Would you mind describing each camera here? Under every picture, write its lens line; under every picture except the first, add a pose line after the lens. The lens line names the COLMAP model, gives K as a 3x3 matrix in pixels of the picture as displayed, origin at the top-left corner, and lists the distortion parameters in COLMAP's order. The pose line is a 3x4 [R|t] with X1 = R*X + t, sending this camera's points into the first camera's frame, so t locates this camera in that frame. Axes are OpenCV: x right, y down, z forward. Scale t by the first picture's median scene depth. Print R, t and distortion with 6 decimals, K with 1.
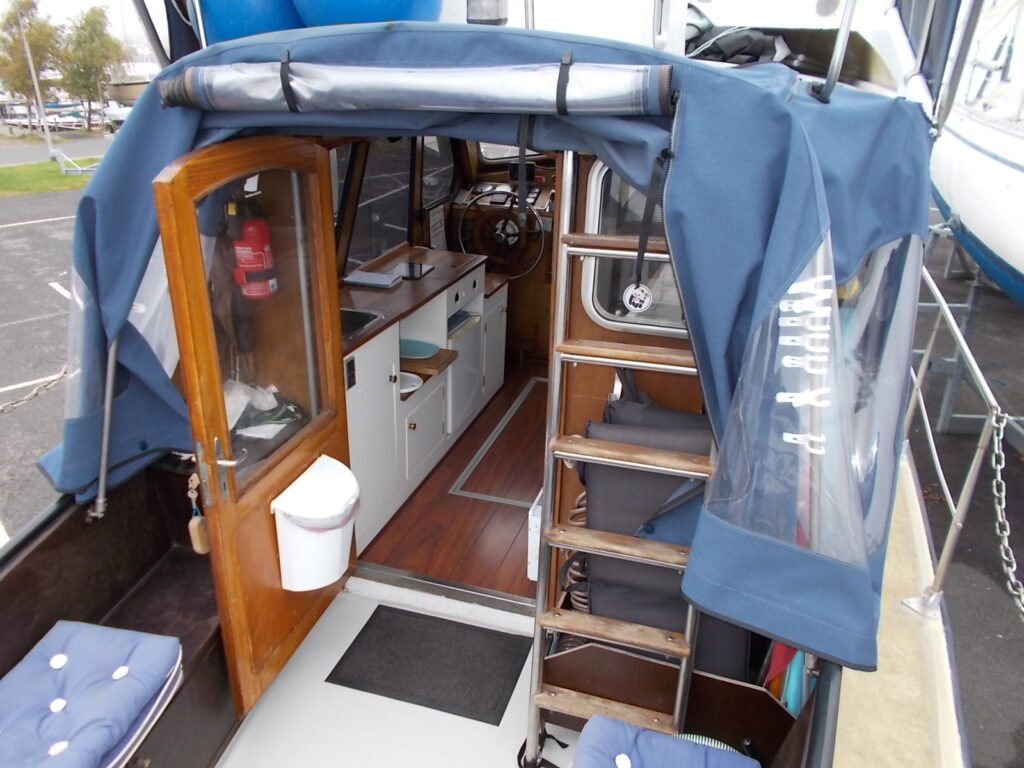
lens RADIAL K [[775.2, 0, 508.7], [0, 775.2, 378.3], [0, 0, 1]] dist [0.002264, -0.006755]
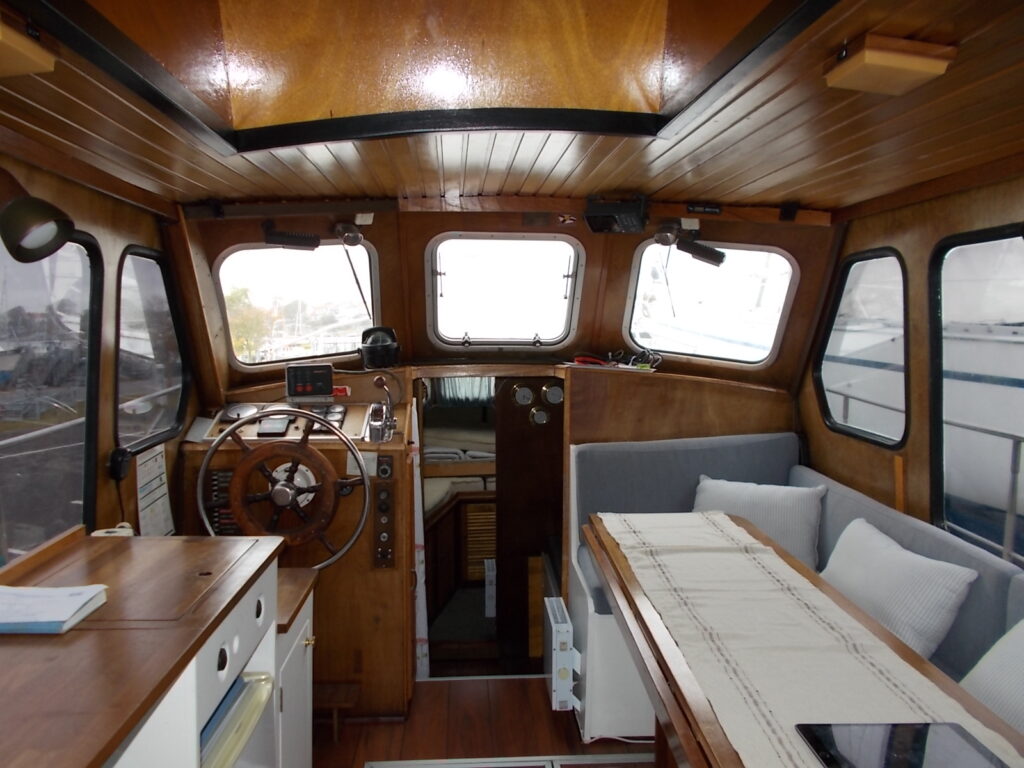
lens RADIAL K [[775.2, 0, 508.7], [0, 775.2, 378.3], [0, 0, 1]] dist [0.002264, -0.006755]
pose [[0.936902, -0.046676, 0.346463, -0.046266], [0.154498, 0.944297, -0.290576, -0.079332], [-0.313601, 0.325769, 0.891925, 0.450833]]
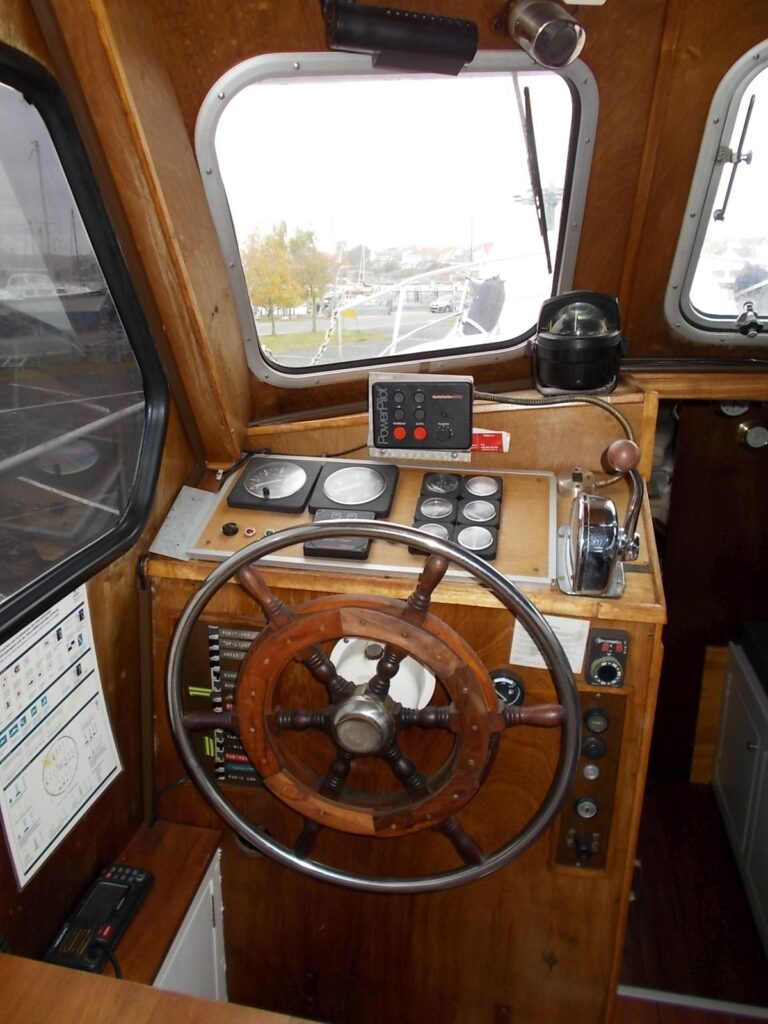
lens RADIAL K [[785.5, 0, 384.0], [0, 785.5, 512.0], [0, 0, 1]] dist [0.003029, 0.002883]
pose [[0.992882, -0.040857, 0.111878, -0.026893], [0.051616, 0.994136, -0.095026, -0.218553], [-0.107339, 0.100124, 0.989168, 0.774508]]
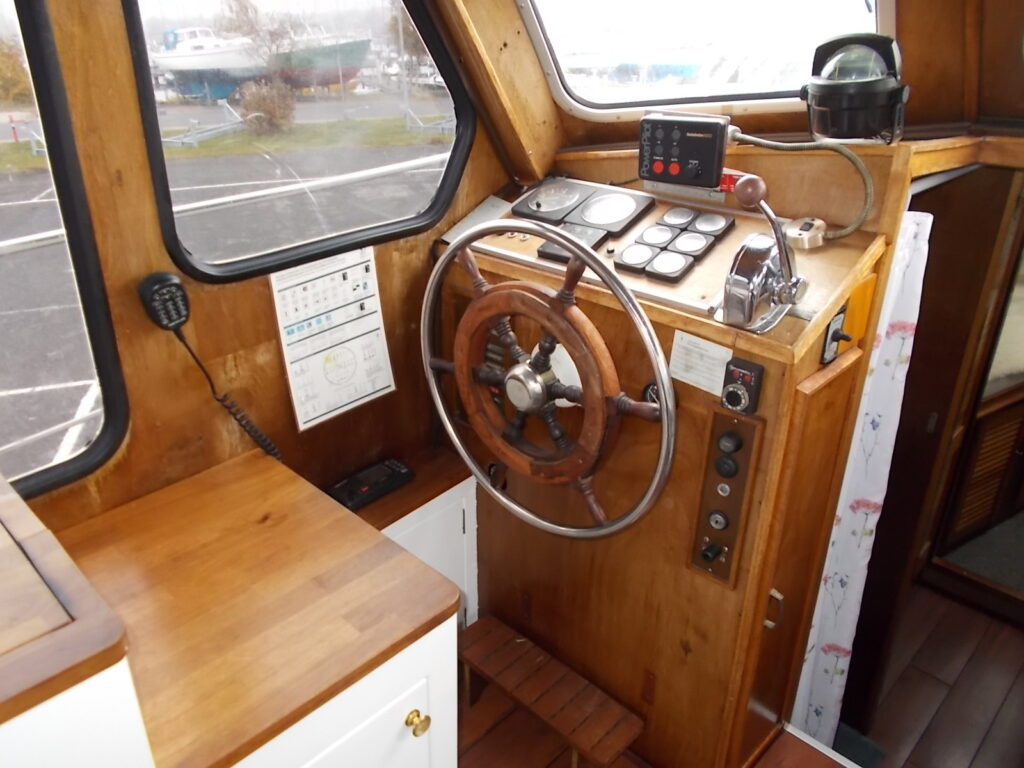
lens RADIAL K [[781.9, 0, 509.9], [0, 781.9, 380.8], [0, 0, 1]] dist [0.009896, -0.005170]
pose [[0.899420, 0.173235, -0.401289, 0.093135], [-0.158655, 0.984880, 0.069571, -0.202295], [0.407274, 0.001093, 0.913305, 0.742496]]
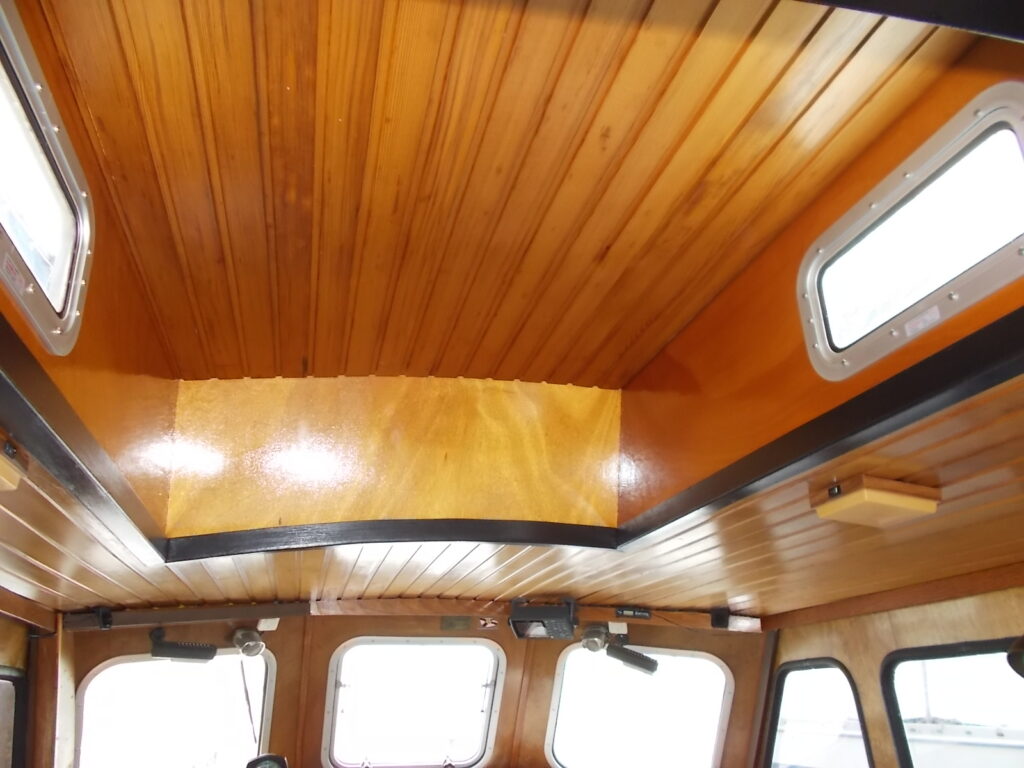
lens RADIAL K [[775.2, 0, 508.7], [0, 775.2, 378.3], [0, 0, 1]] dist [0.002264, -0.006755]
pose [[0.855647, 0.165509, 0.490382, -0.085319], [0.238813, 0.714338, -0.657792, -0.114985], [-0.459169, 0.679947, 0.571695, 0.480733]]
